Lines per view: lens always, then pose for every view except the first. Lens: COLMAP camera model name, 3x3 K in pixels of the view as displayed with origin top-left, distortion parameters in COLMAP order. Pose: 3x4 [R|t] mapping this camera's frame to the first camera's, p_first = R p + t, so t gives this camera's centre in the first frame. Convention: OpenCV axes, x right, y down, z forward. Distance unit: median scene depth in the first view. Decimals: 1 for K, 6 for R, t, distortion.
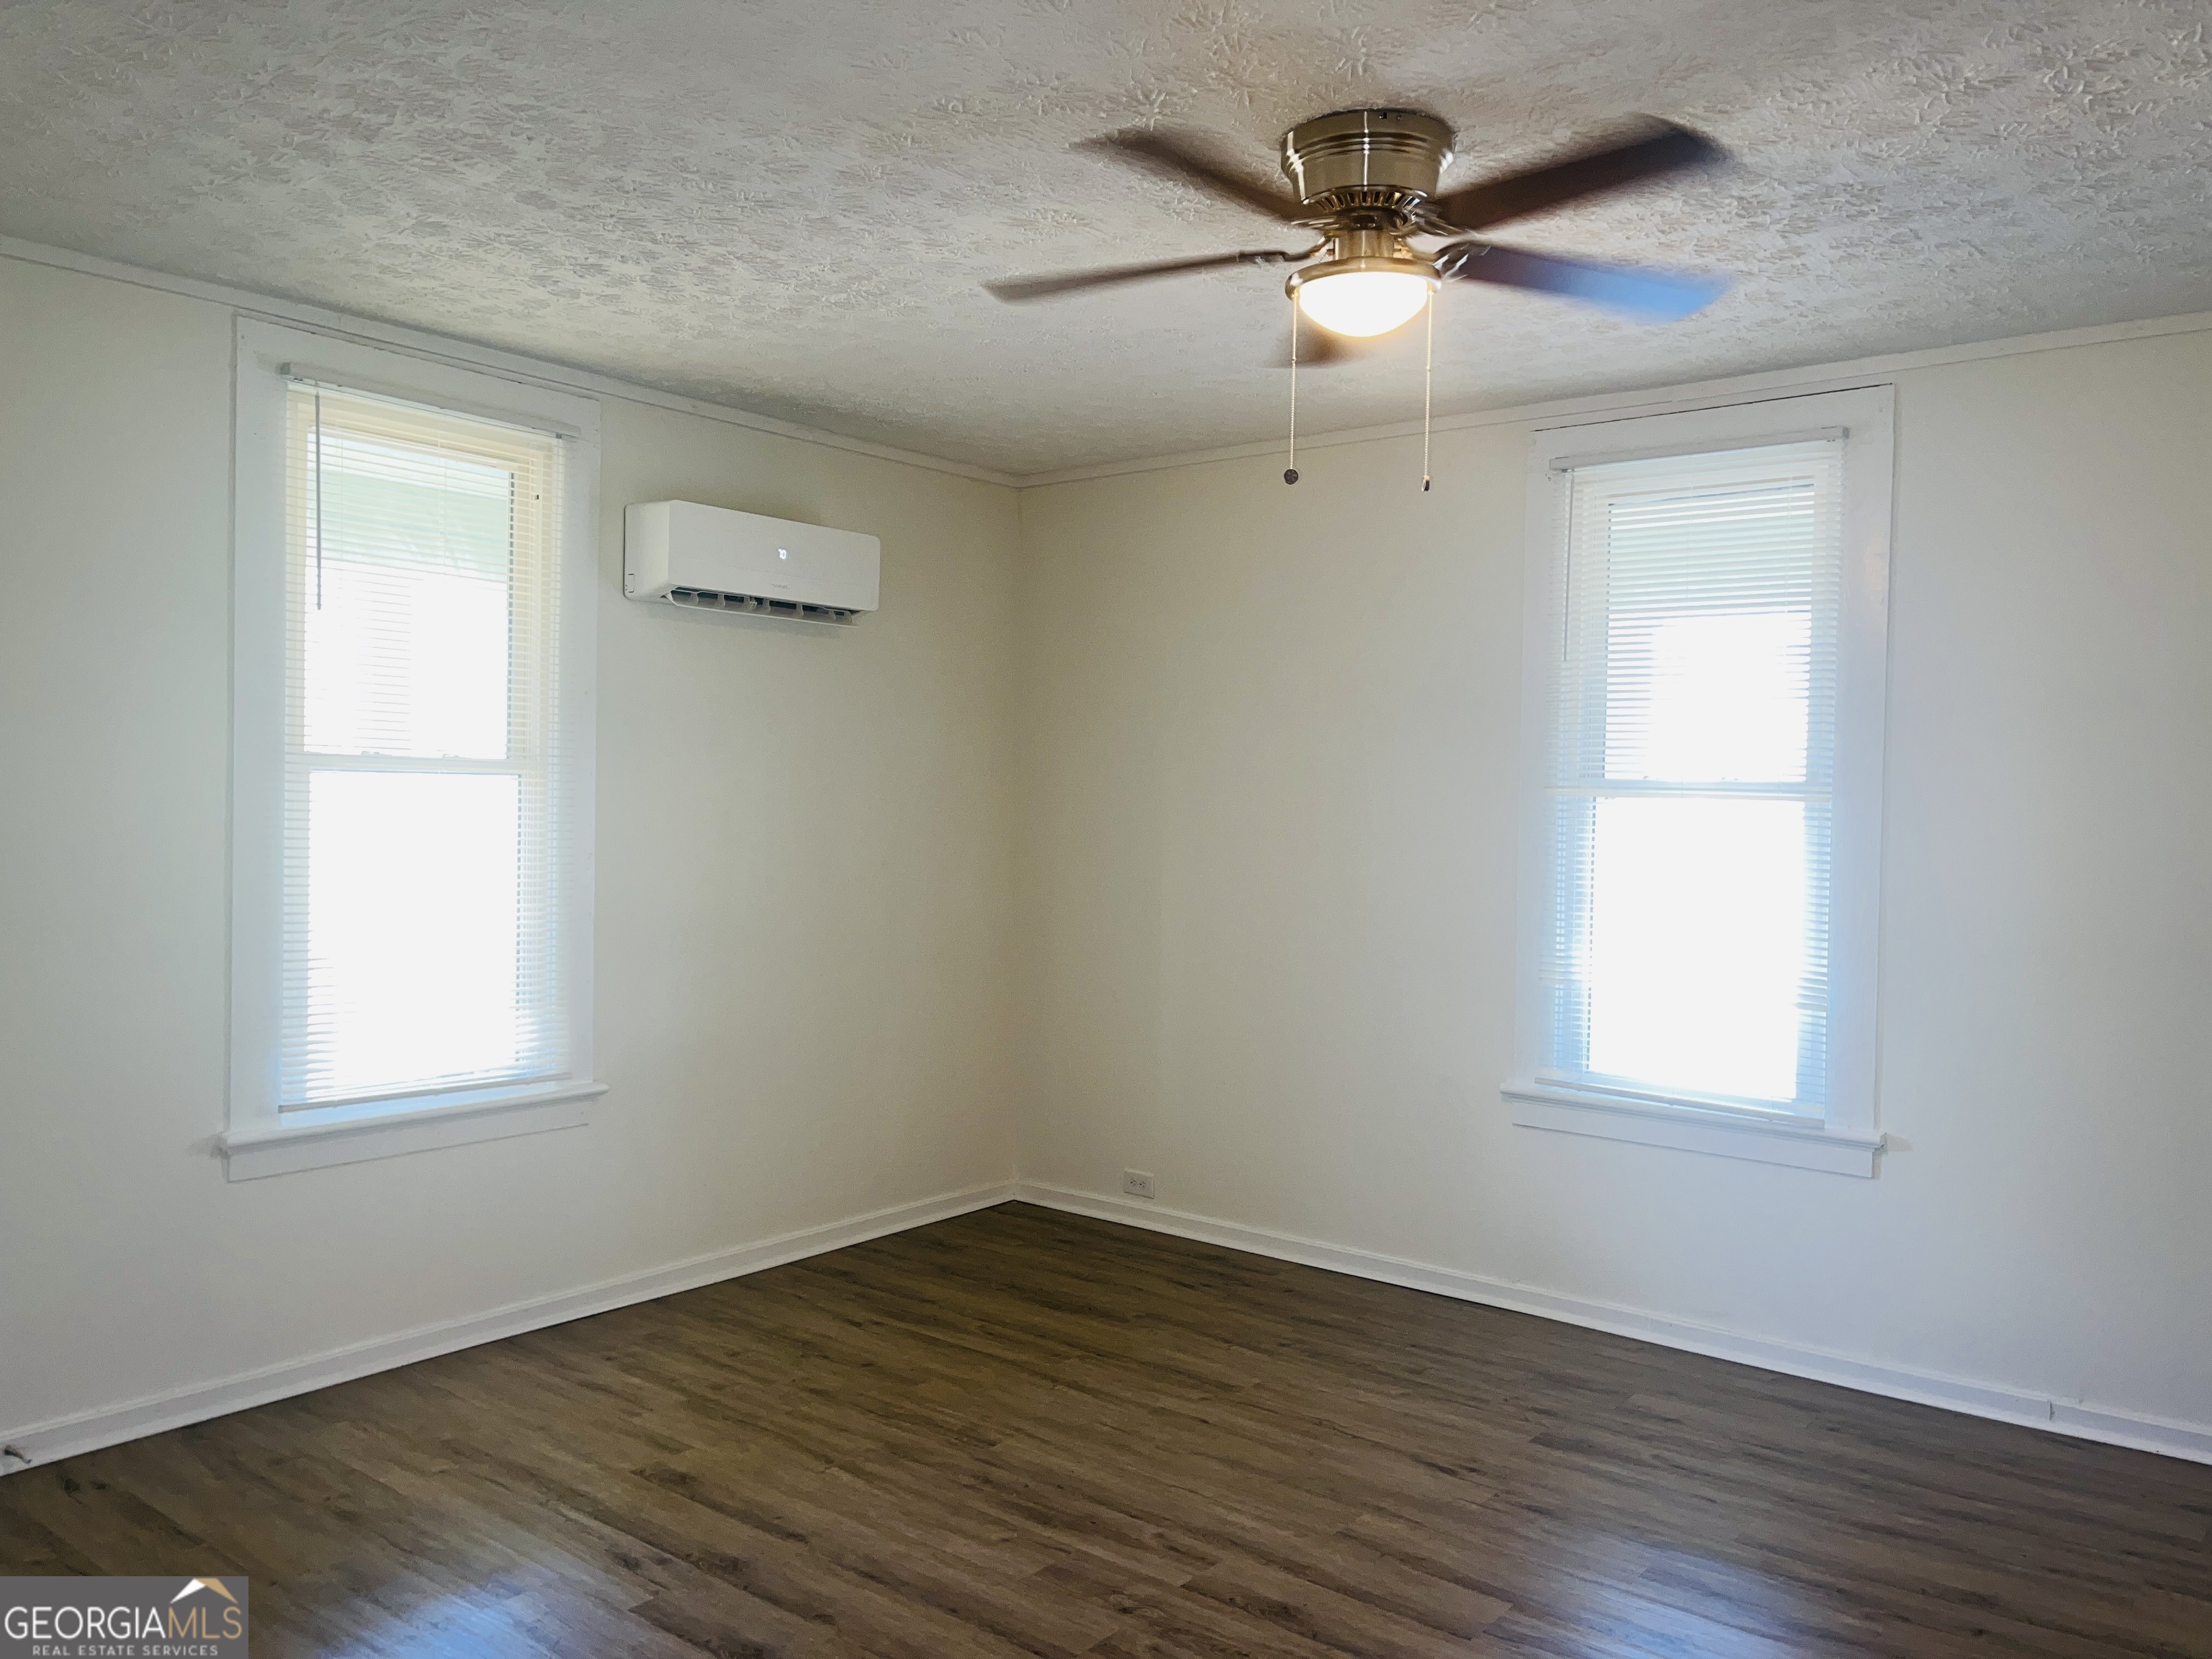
lens RADIAL K [[1681.4, 0, 1115.7], [0, 1681.4, 838.7], [0, 0, 1]] dist [0.066499, -0.064286]
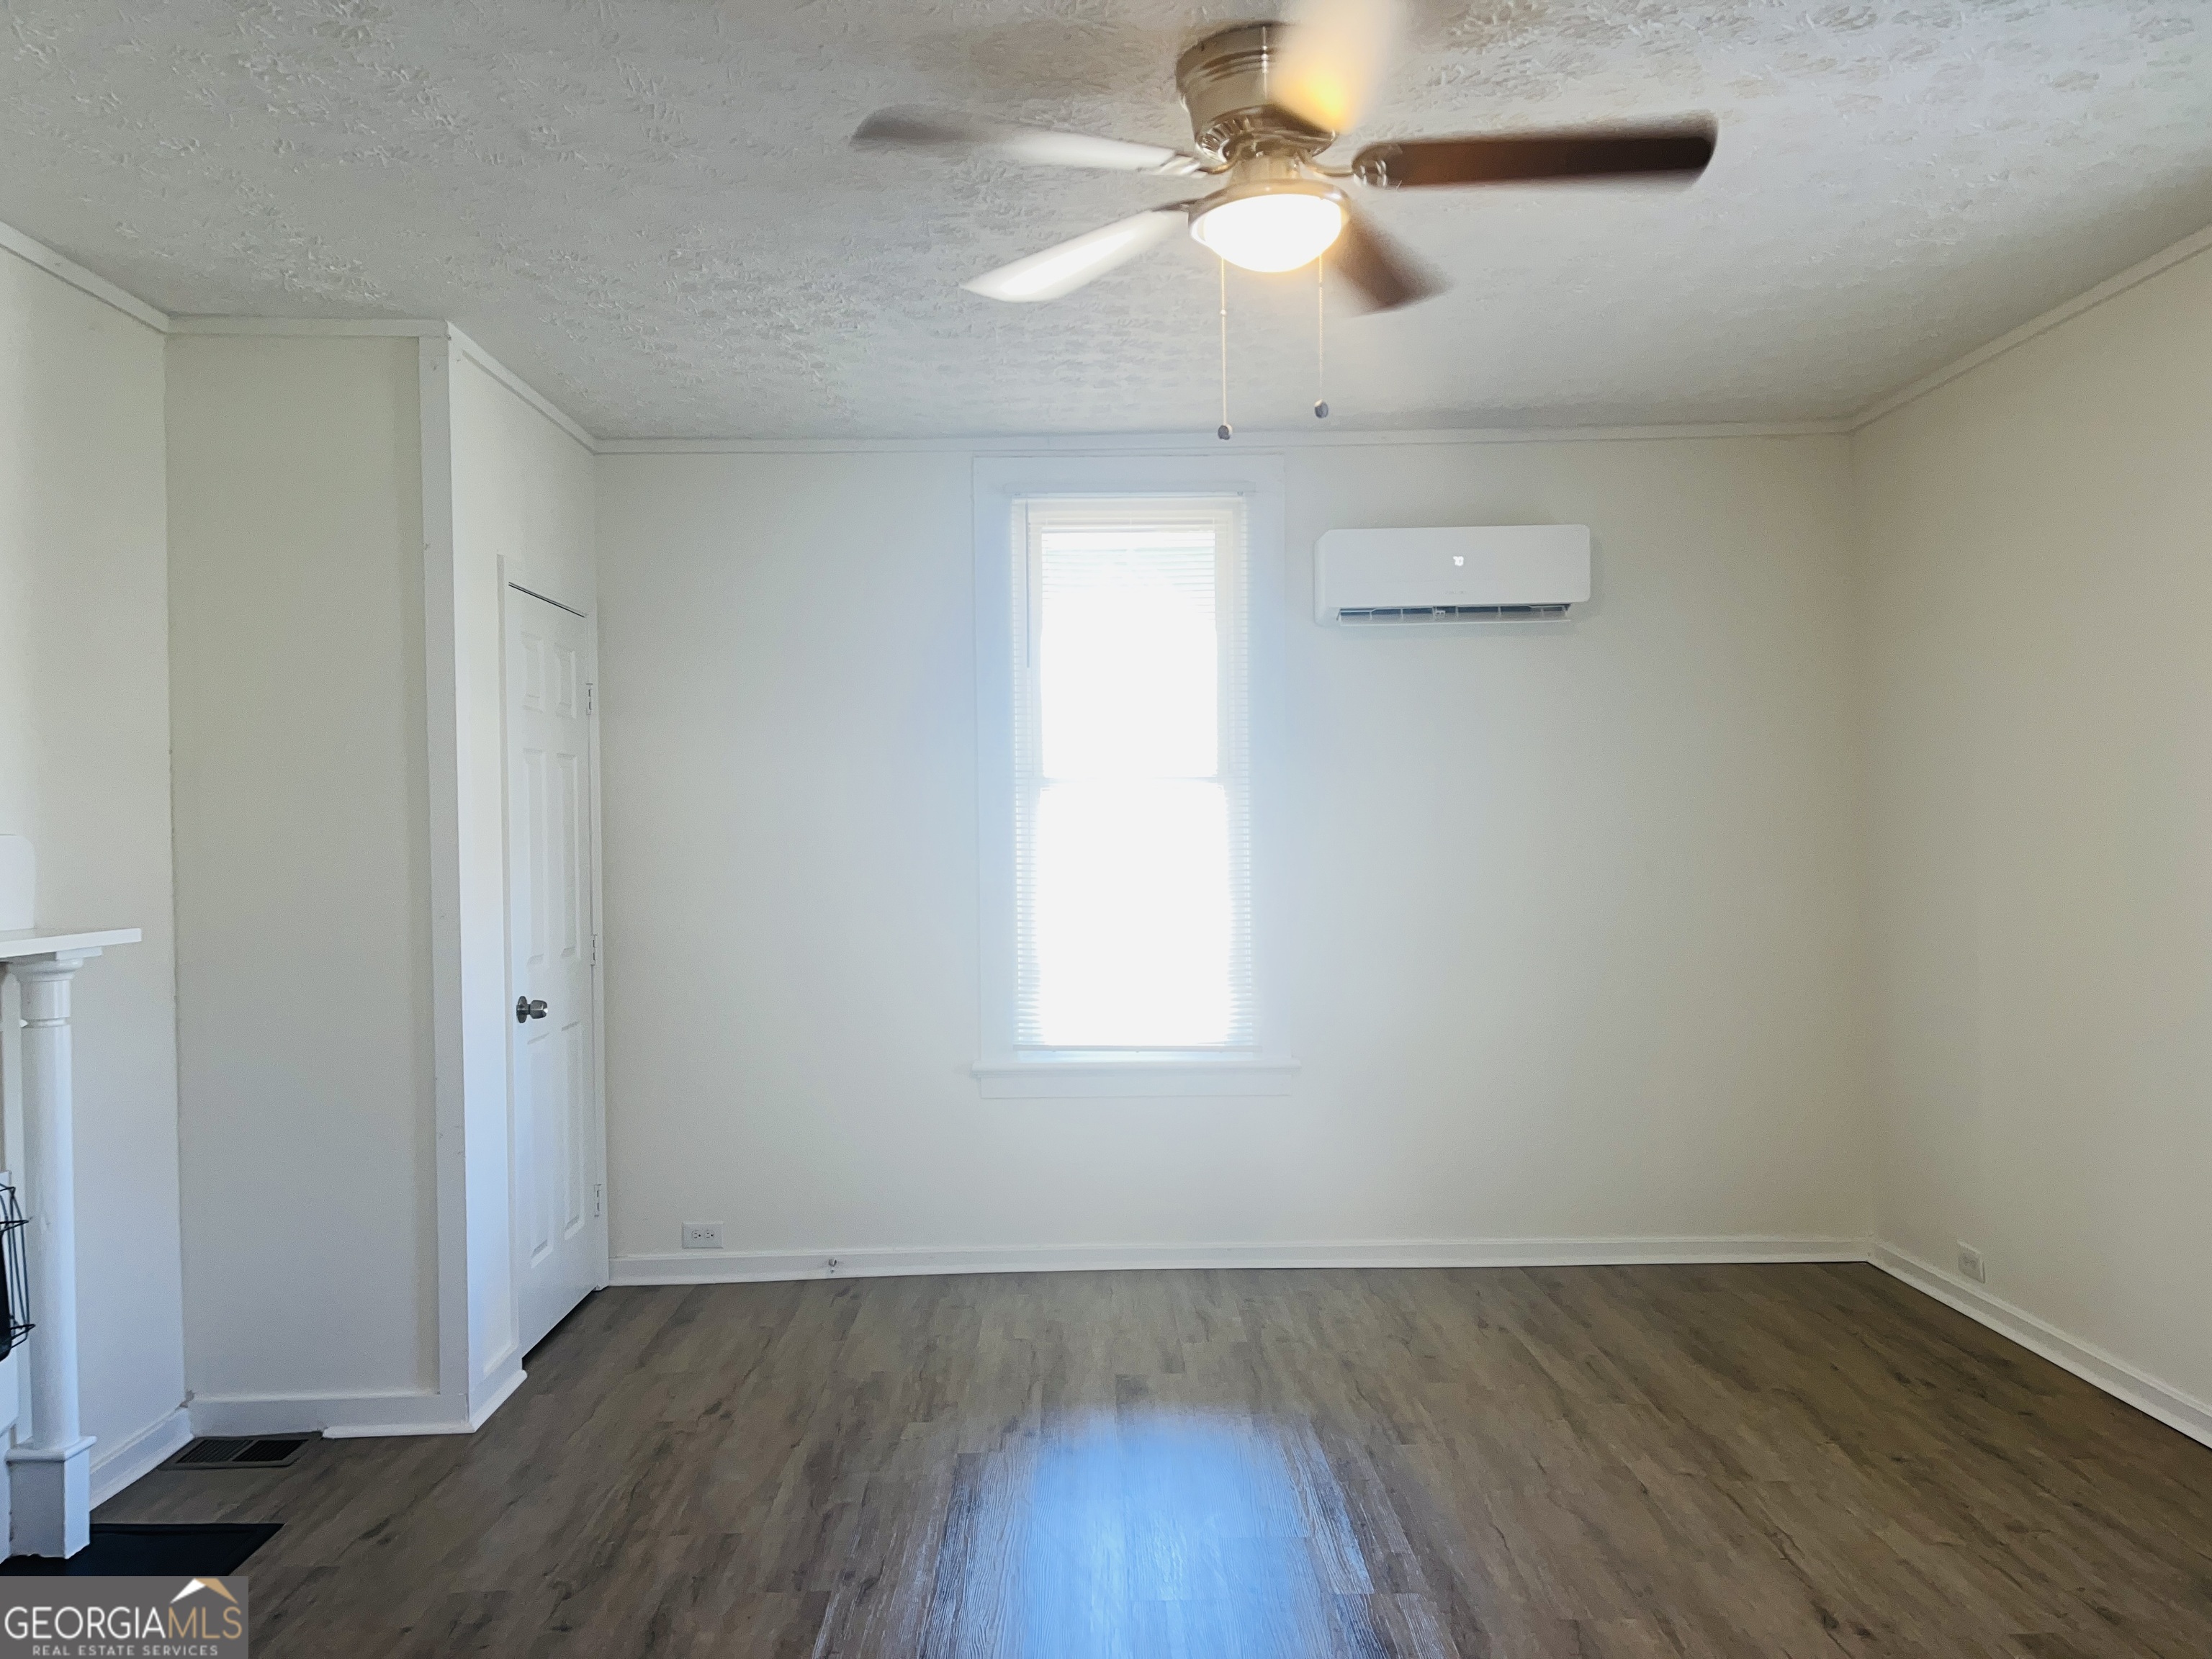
lens RADIAL K [[1681.4, 0, 1106.8], [0, 1681.4, 810.7], [0, 0, 1]] dist [0.066499, -0.064286]
pose [[0.628644, -0.039432, -0.776693, 0.513222], [0.005741, 0.998922, -0.046068, 0.033132], [0.777672, 0.024501, 0.628193, 0.212483]]
